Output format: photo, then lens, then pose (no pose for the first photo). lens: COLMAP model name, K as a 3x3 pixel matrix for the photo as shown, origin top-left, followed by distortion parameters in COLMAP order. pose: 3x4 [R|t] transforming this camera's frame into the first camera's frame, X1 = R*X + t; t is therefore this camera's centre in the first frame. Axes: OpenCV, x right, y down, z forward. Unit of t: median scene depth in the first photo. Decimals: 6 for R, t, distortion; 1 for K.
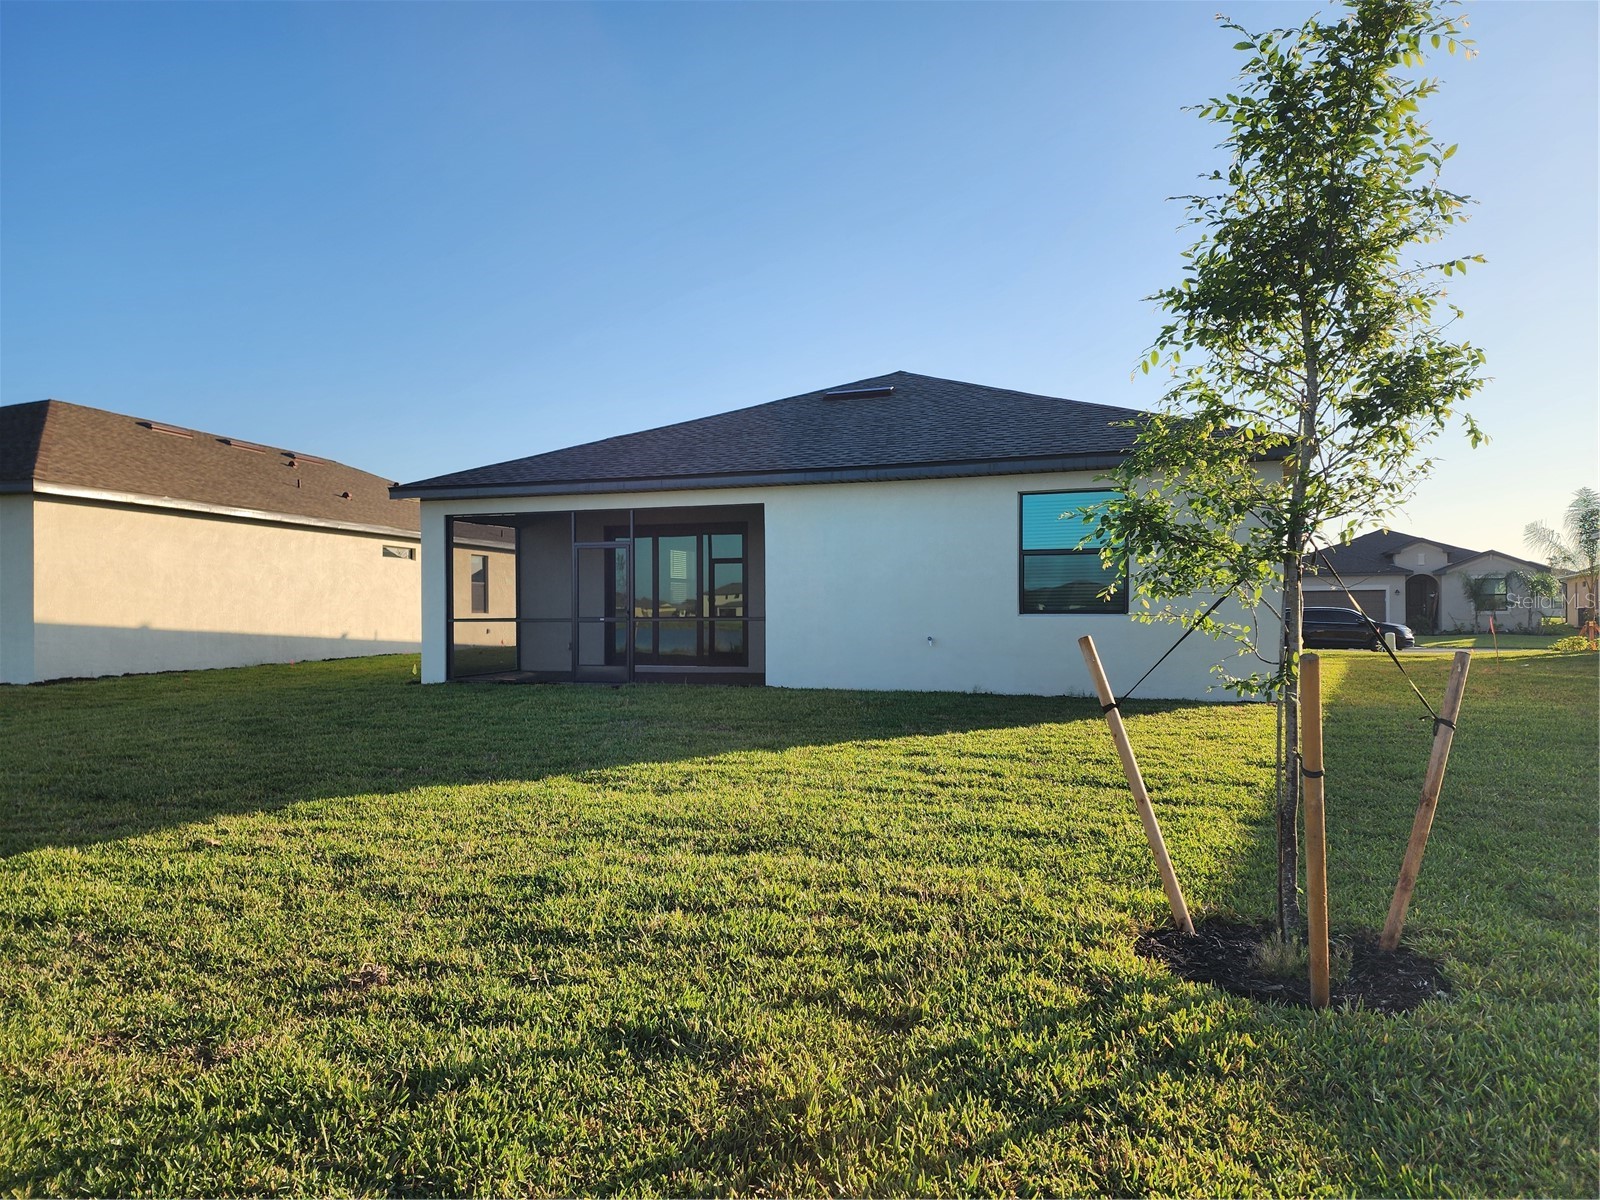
lens RADIAL K [[1082.3, 0, 826.5], [0, 1082.3, 587.8], [0, 0, 1]] dist [0.123240, -0.083305]
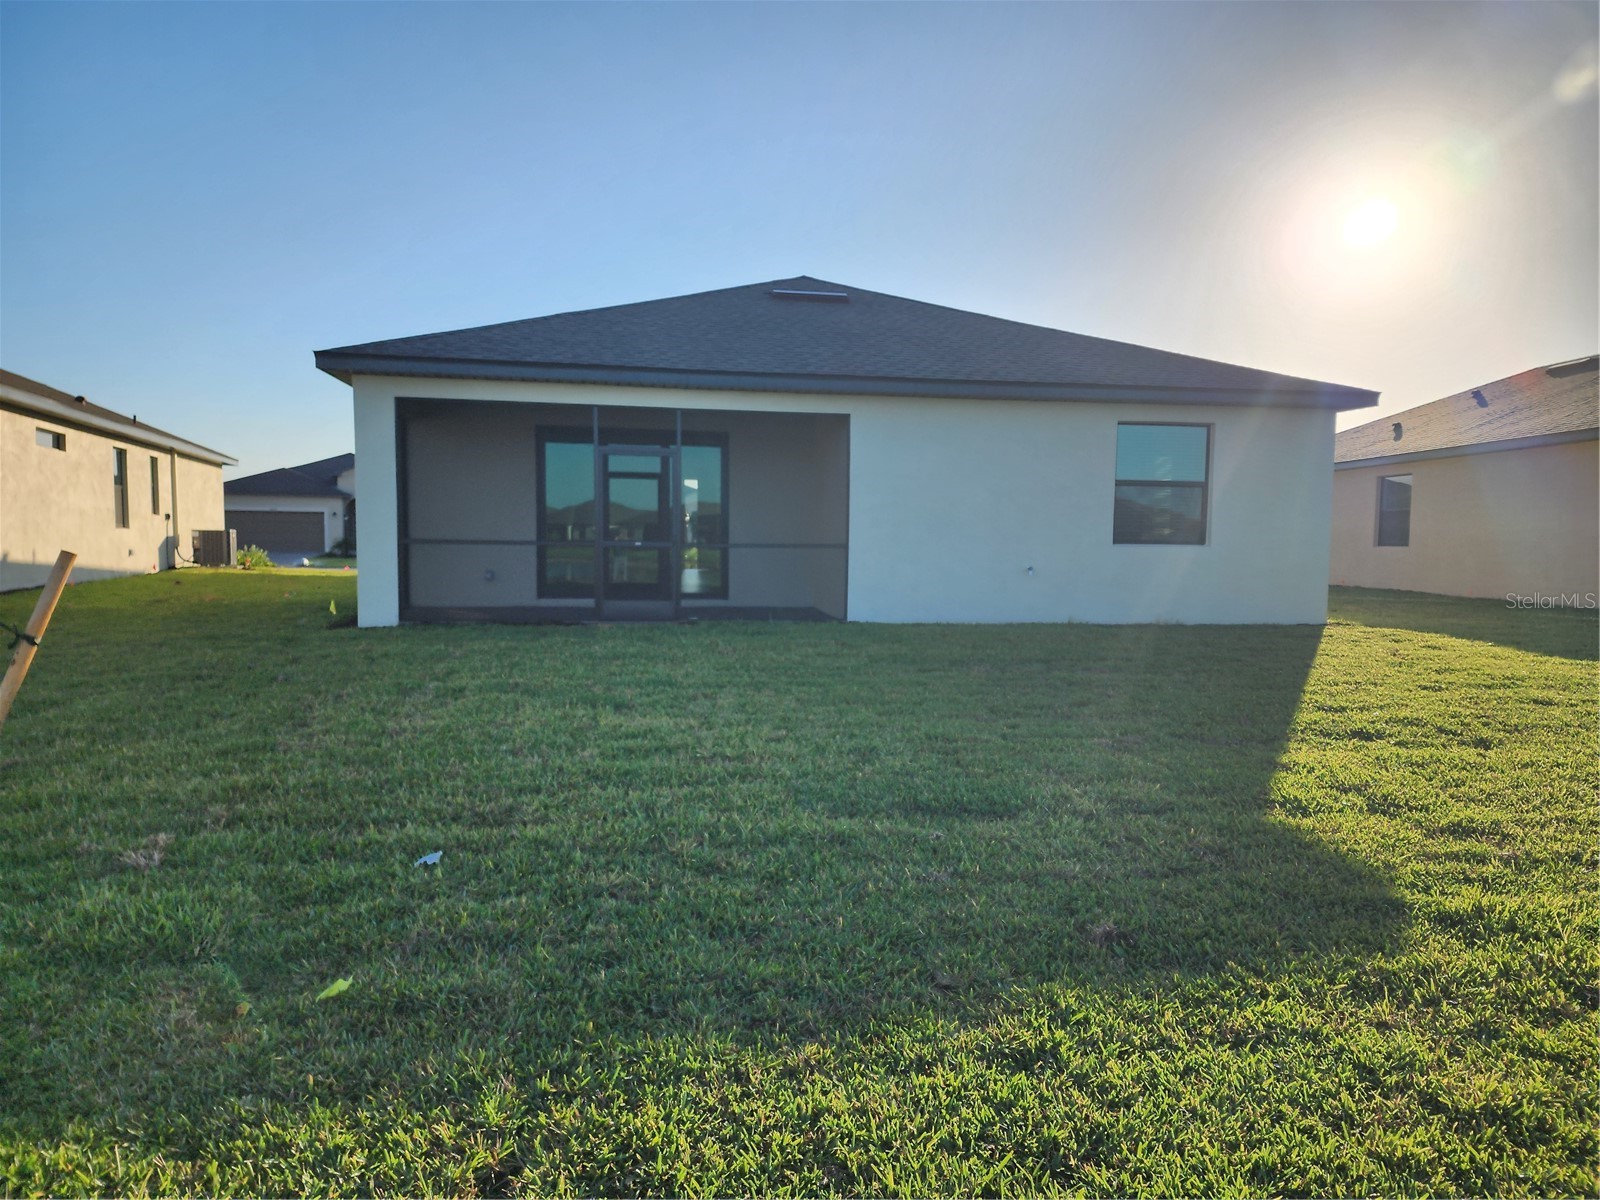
lens RADIAL K [[1082.3, 0, 826.5], [0, 1082.3, 587.8], [0, 0, 1]] dist [0.123240, -0.083305]
pose [[0.861876, -0.009812, 0.507024, -0.517993], [-0.024684, 0.997816, 0.061270, 0.008602], [-0.506518, -0.065322, 0.859751, 0.246977]]
